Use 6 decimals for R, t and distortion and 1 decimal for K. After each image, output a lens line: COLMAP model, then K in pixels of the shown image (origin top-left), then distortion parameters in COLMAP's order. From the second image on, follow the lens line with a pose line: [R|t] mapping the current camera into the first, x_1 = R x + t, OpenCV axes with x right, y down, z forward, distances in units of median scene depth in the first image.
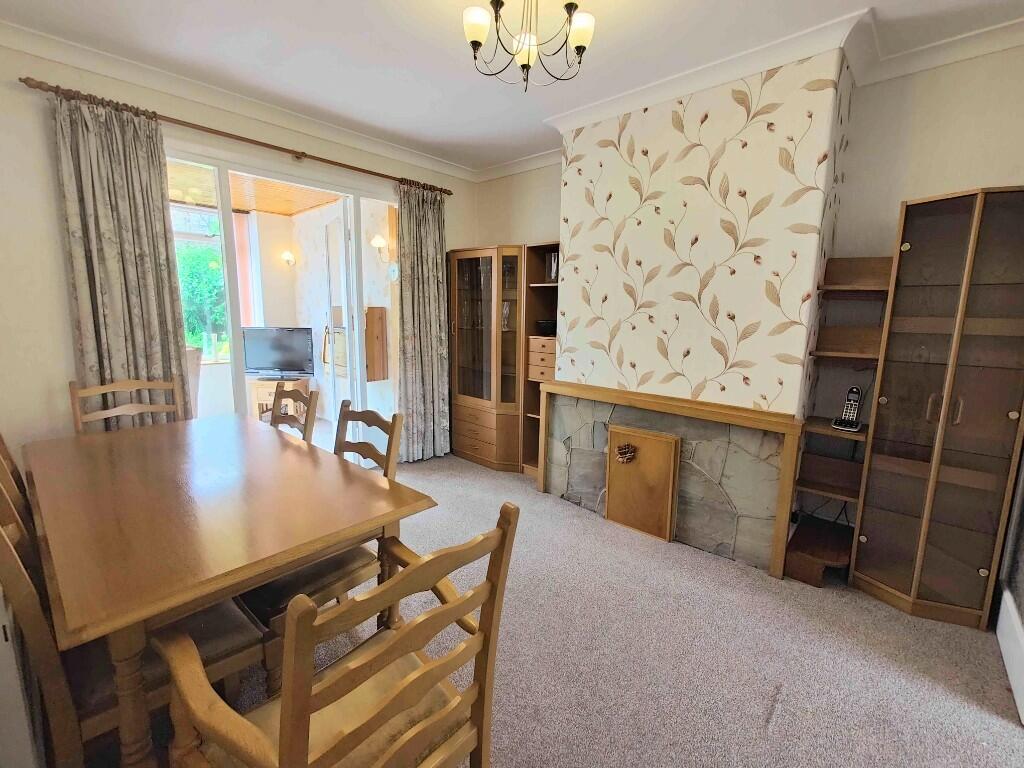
lens RADIAL K [[449.8, 0, 509.9], [0, 449.8, 380.8], [0, 0, 1]] dist [0.002965, -0.000937]
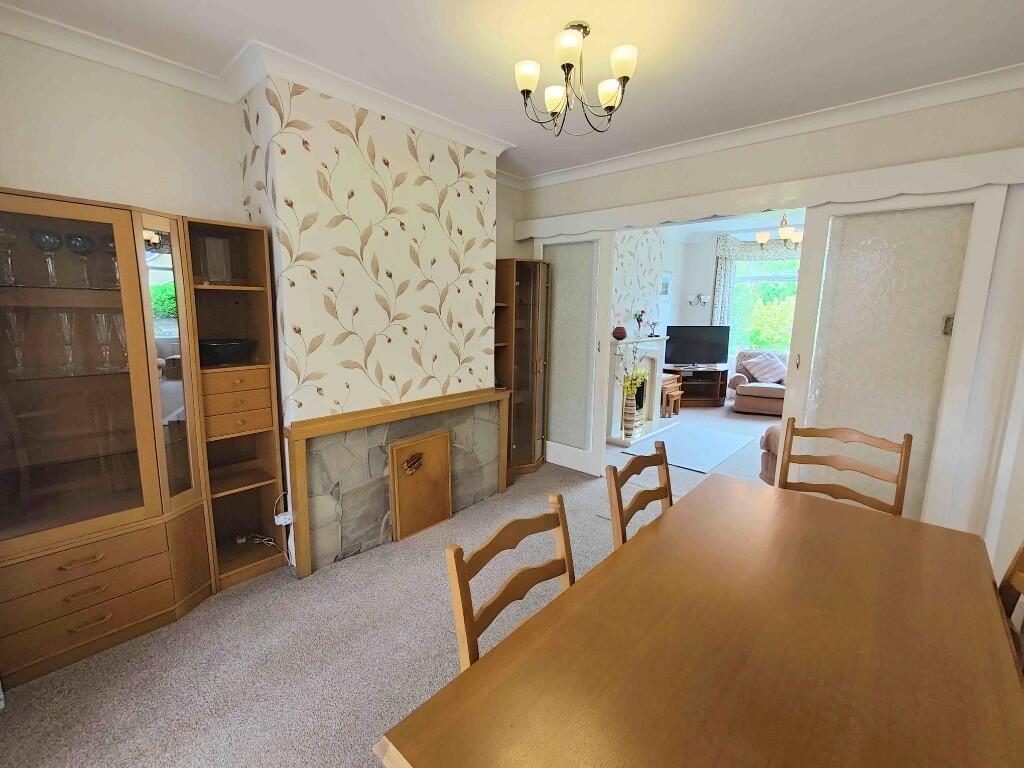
lens RADIAL K [[449.8, 0, 509.9], [0, 449.8, 380.8], [0, 0, 1]] dist [0.002965, -0.000937]
pose [[-0.003113, -0.175982, 0.984388, -0.721930], [0.146182, 0.973738, 0.174540, -0.169183], [-0.989253, 0.144444, 0.022695, 0.750703]]
